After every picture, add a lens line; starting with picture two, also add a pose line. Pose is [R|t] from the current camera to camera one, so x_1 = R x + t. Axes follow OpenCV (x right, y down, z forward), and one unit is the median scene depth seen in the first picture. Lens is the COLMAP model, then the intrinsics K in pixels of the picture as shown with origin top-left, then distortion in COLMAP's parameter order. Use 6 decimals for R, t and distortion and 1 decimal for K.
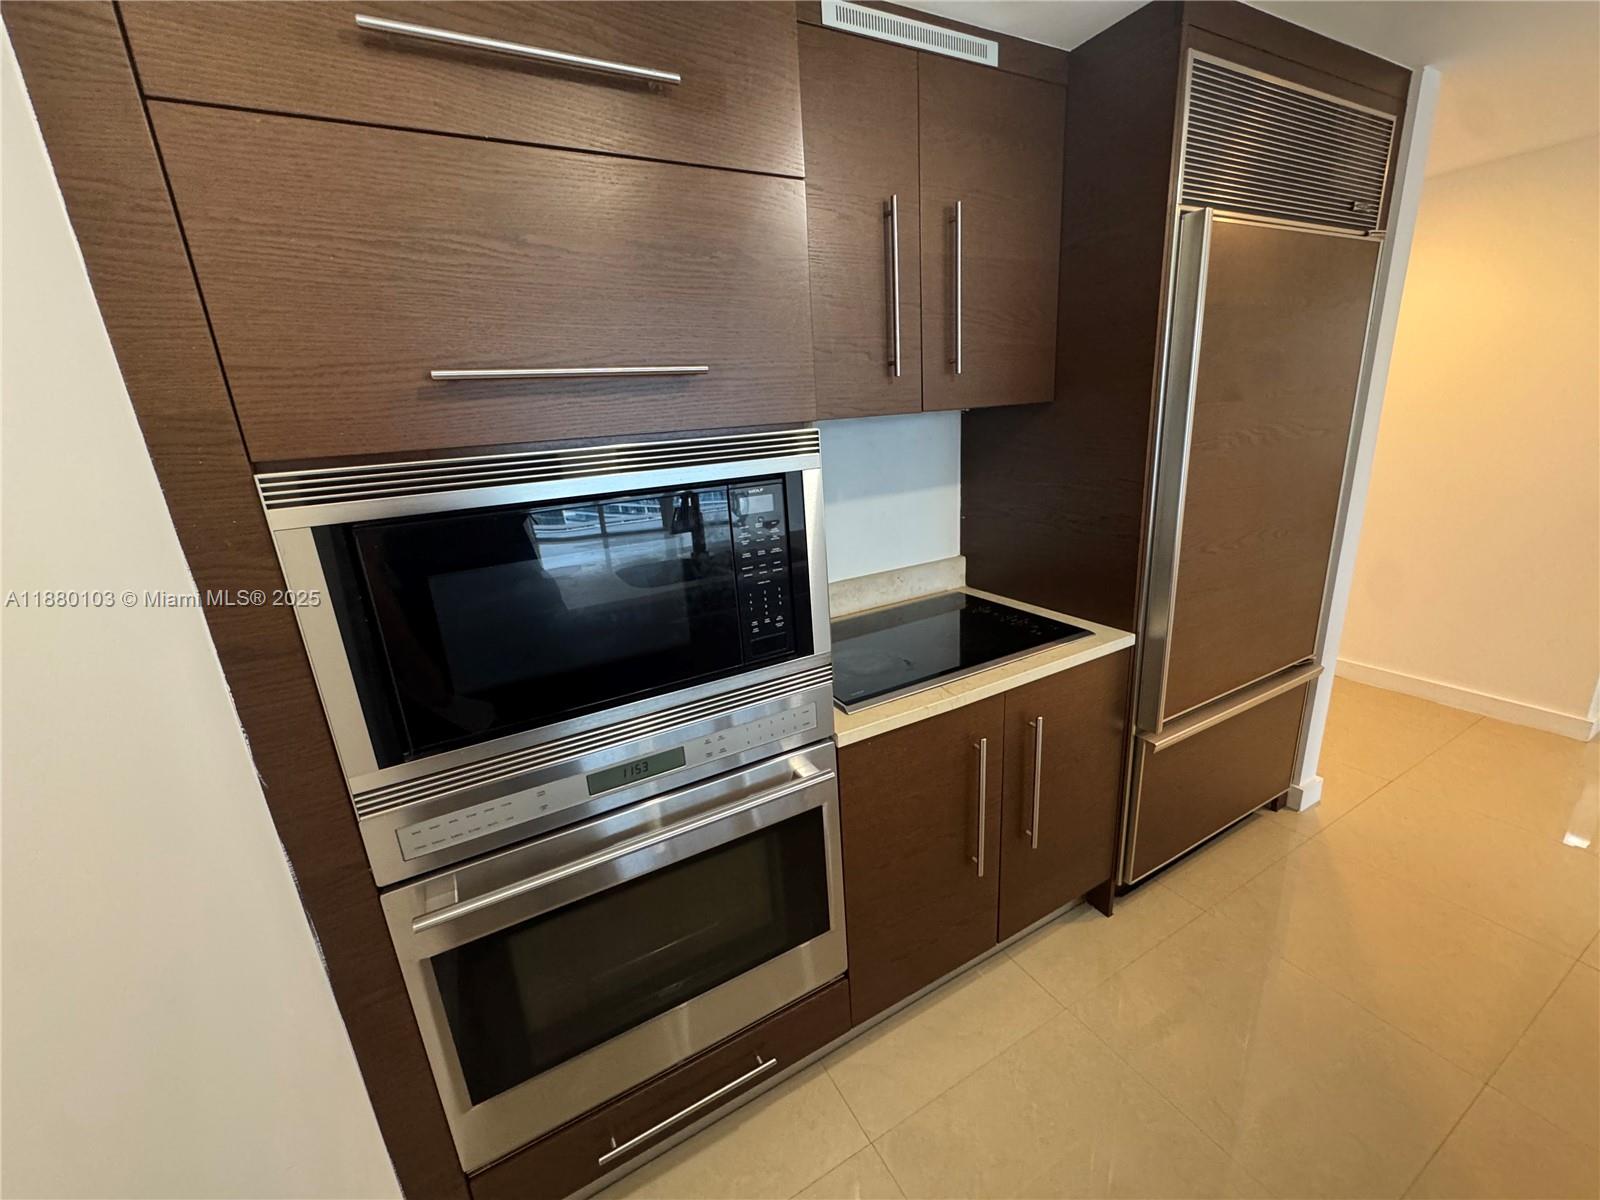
lens RADIAL K [[639.7, 0, 801.8], [0, 639.7, 600.9], [0, 0, 1]] dist [-0.002326, -0.000225]
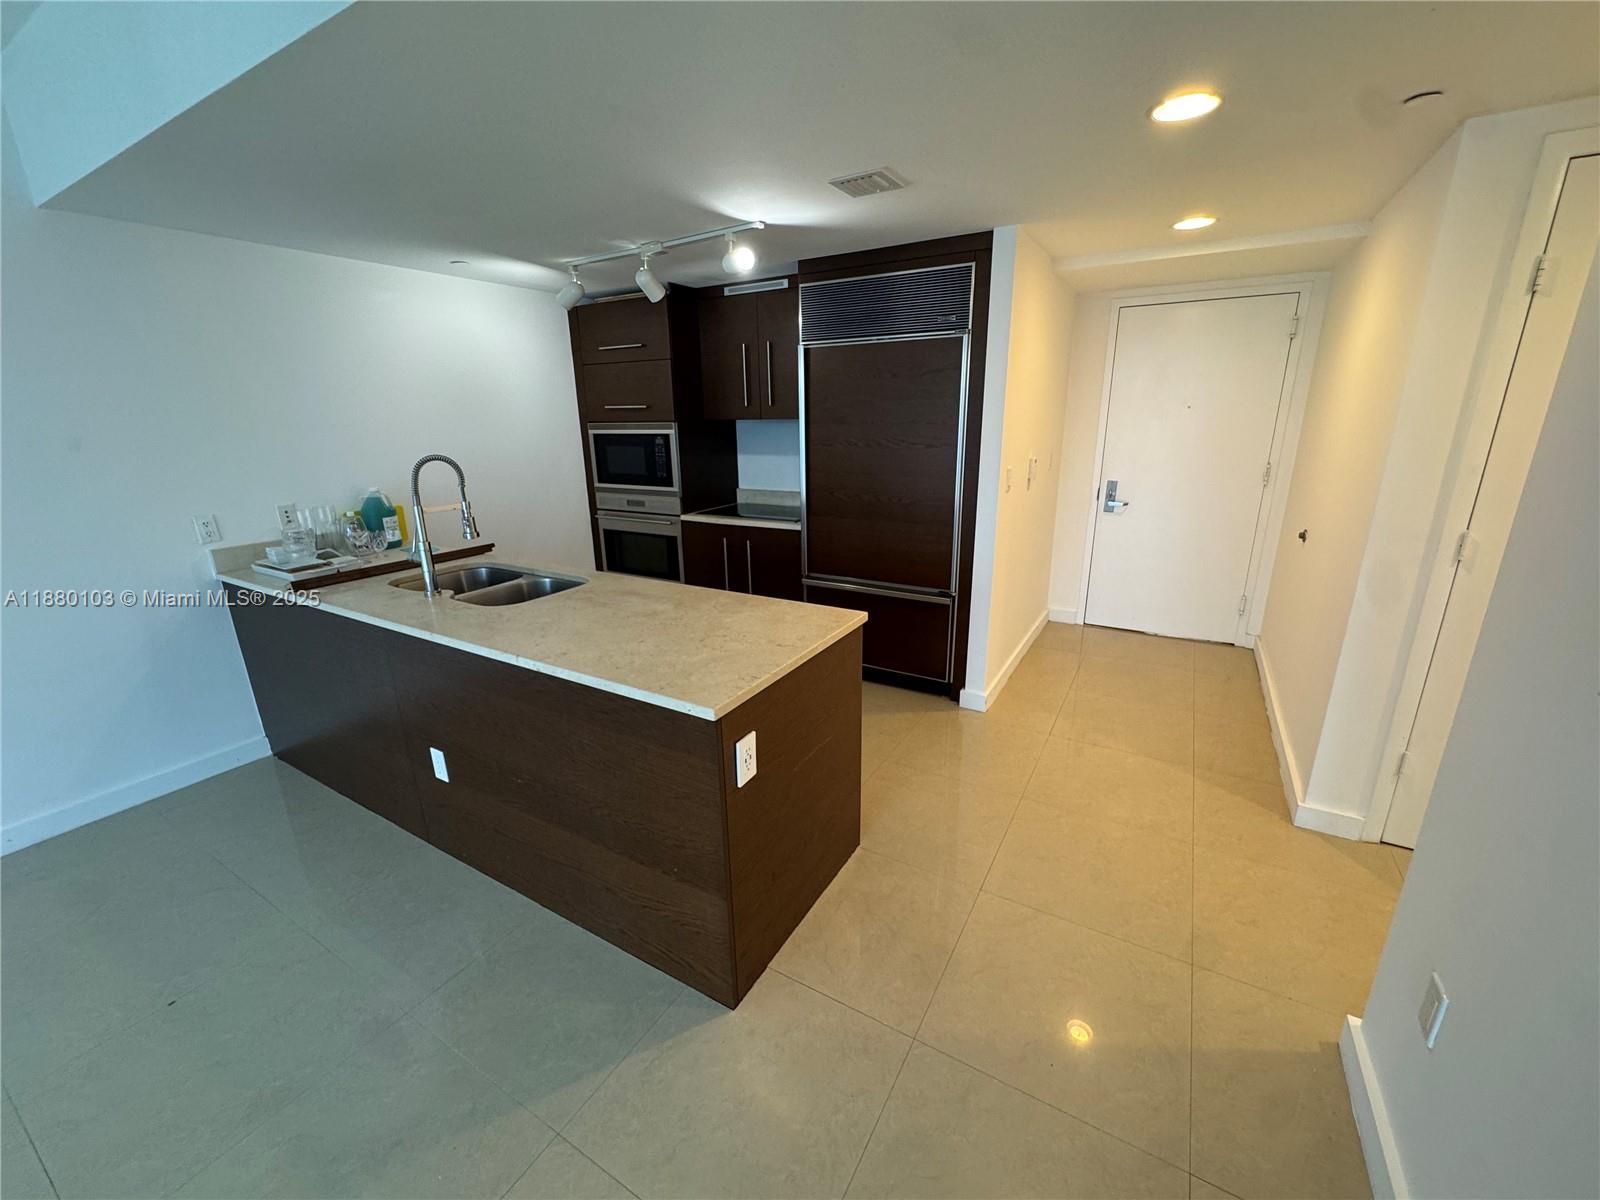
lens RADIAL K [[642.8, 0, 796.4], [0, 642.8, 607.2], [0, 0, 1]] dist [-0.009295, 0.000024]
pose [[0.508420, 0.305577, -0.805066, 2.370207], [-0.255829, 0.946306, 0.197625, -0.112918], [0.822229, 0.105483, 0.559297, -0.241757]]
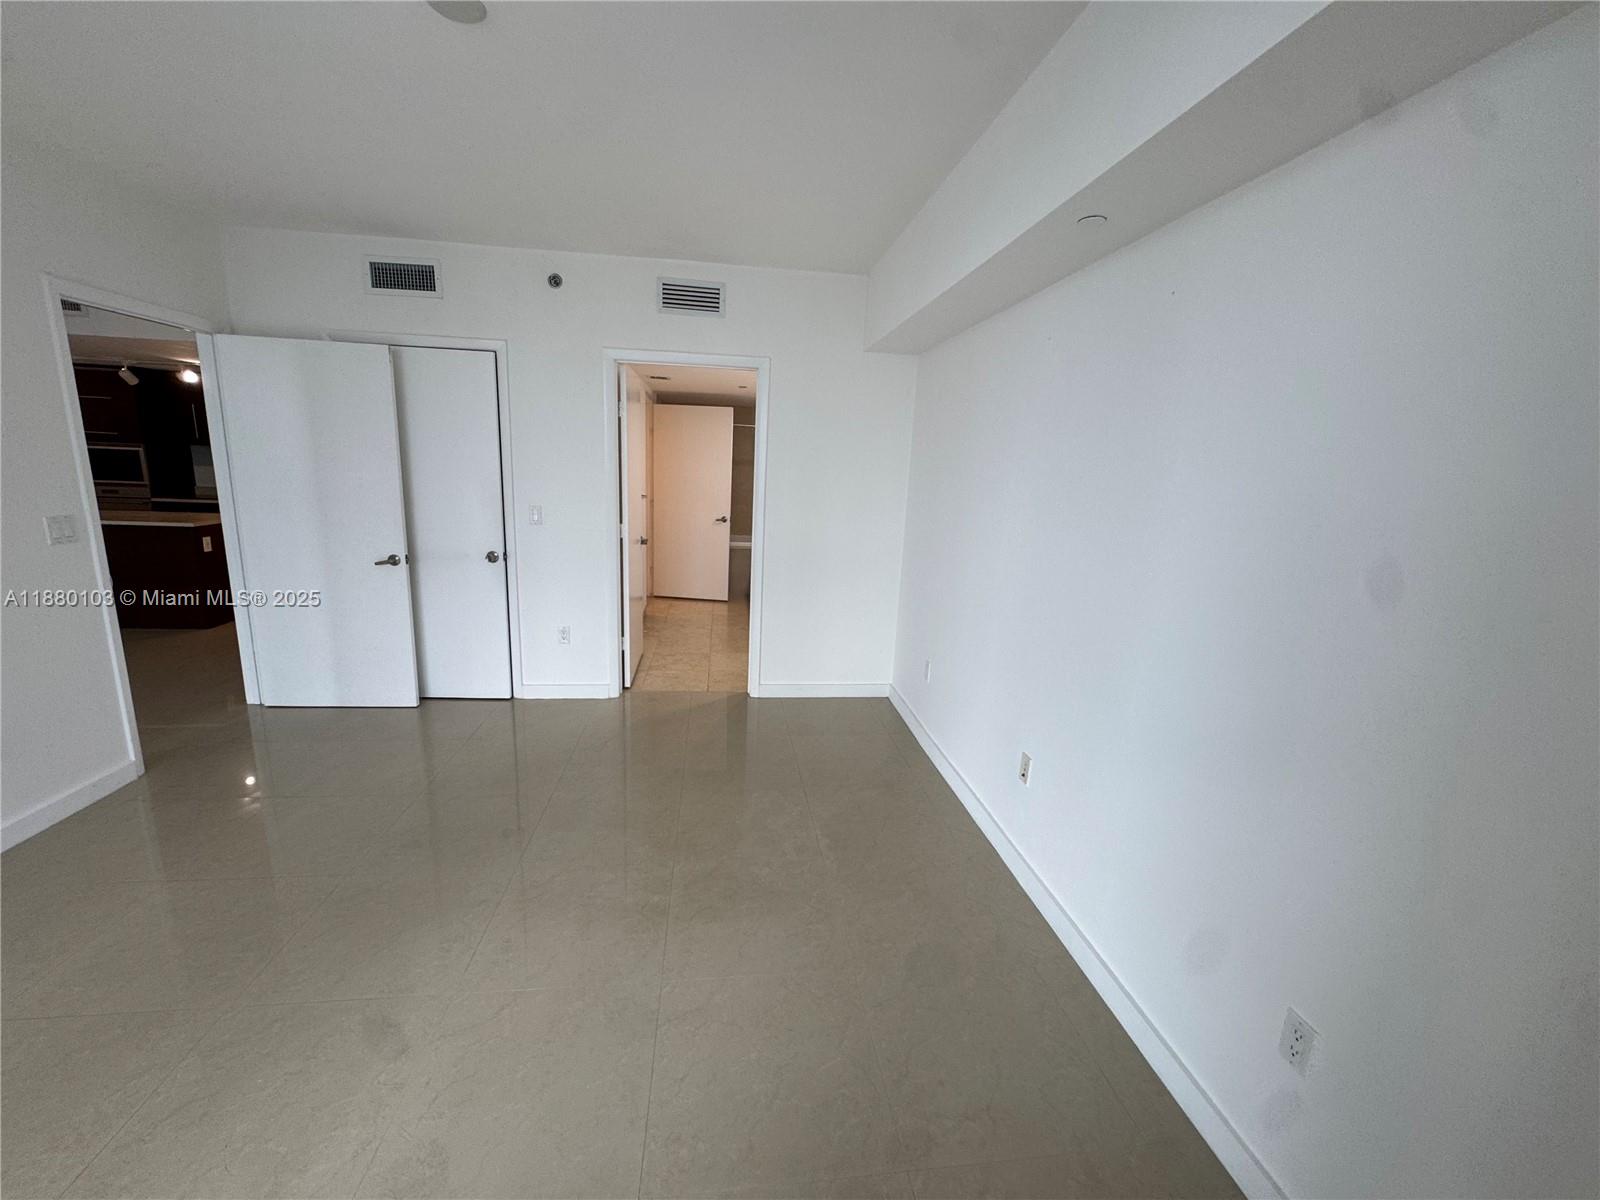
lens RADIAL K [[640.9, 0, 801.6], [0, 640.9, 598.5], [0, 0, 1]] dist [-0.003770, -0.000500]
pose [[0.925996, 0.182278, -0.330614, 5.431431], [-0.206093, 0.977789, -0.038146, 0.077522], [0.316317, 0.103461, 0.942995, -1.758780]]
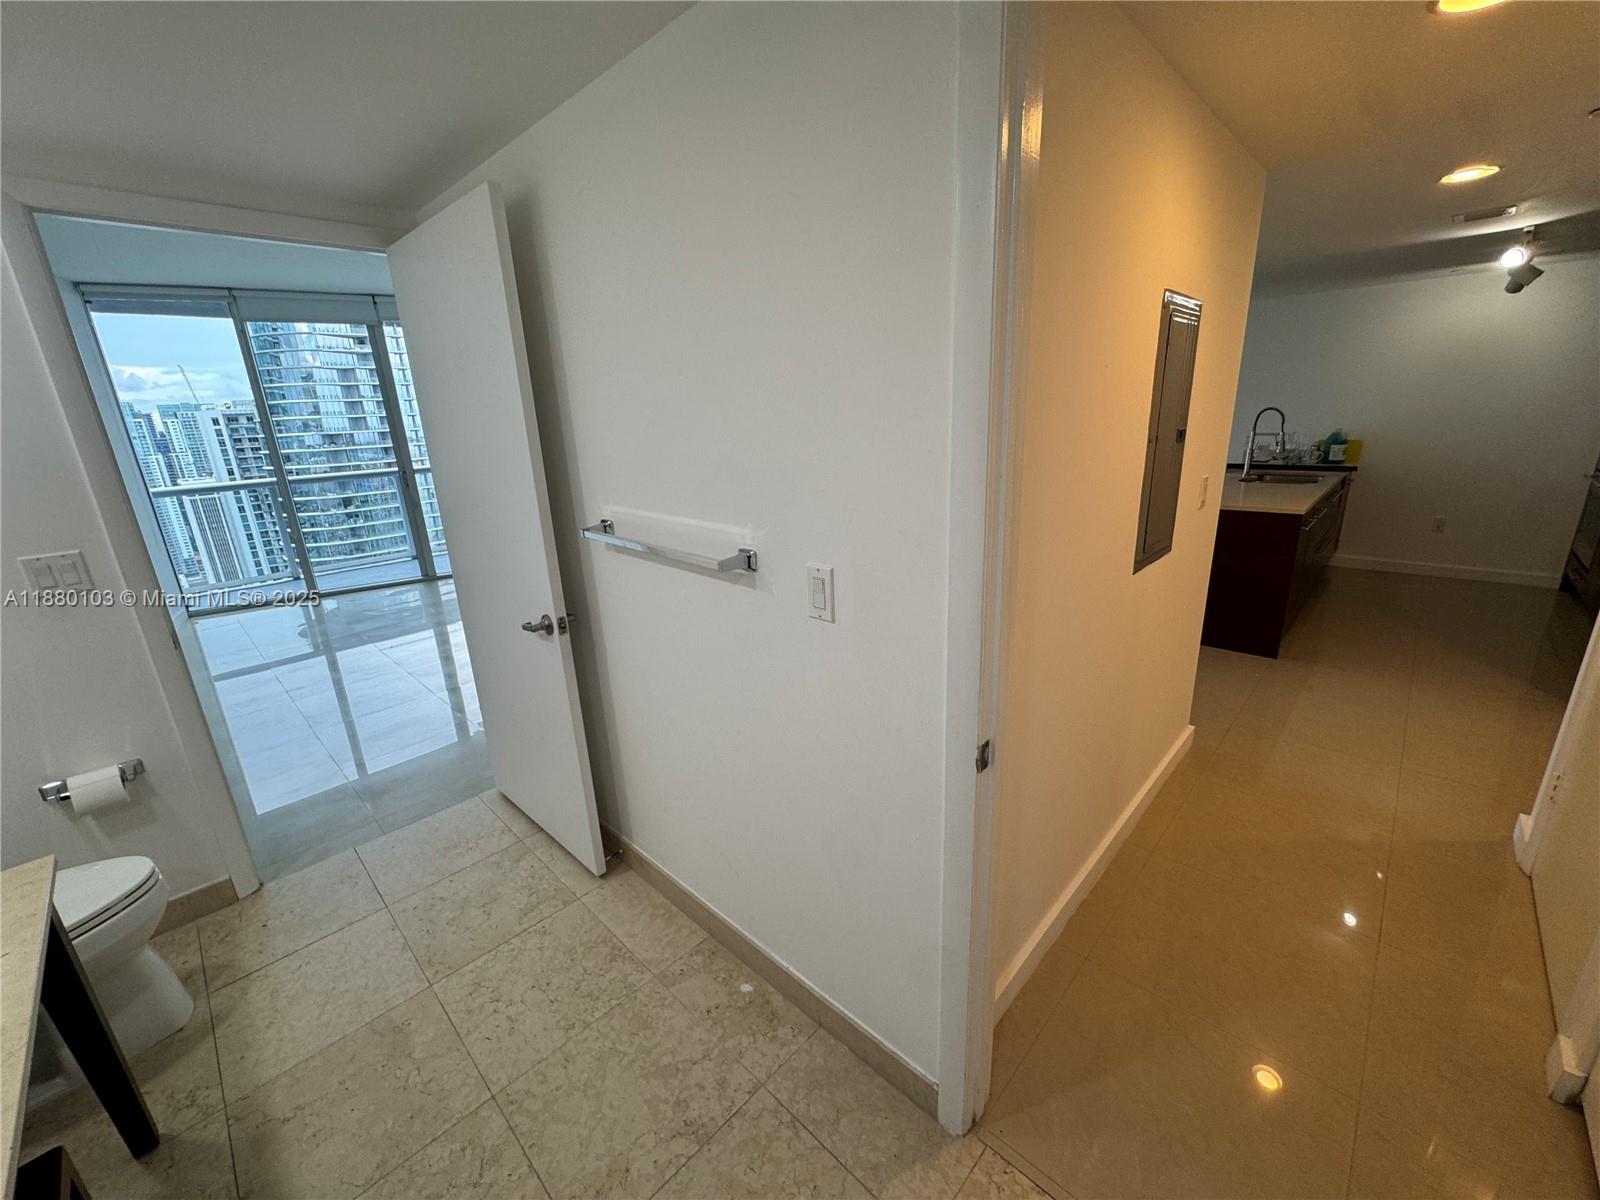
lens RADIAL K [[641.7, 0, 796.9], [0, 641.7, 599.4], [0, 0, 1]] dist [-0.003064, -0.000487]
pose [[-0.948856, 0.191580, -0.250935, 3.609073], [0.022941, 0.834572, 0.550421, -0.806263], [0.314874, 0.516514, -0.796284, 1.763230]]
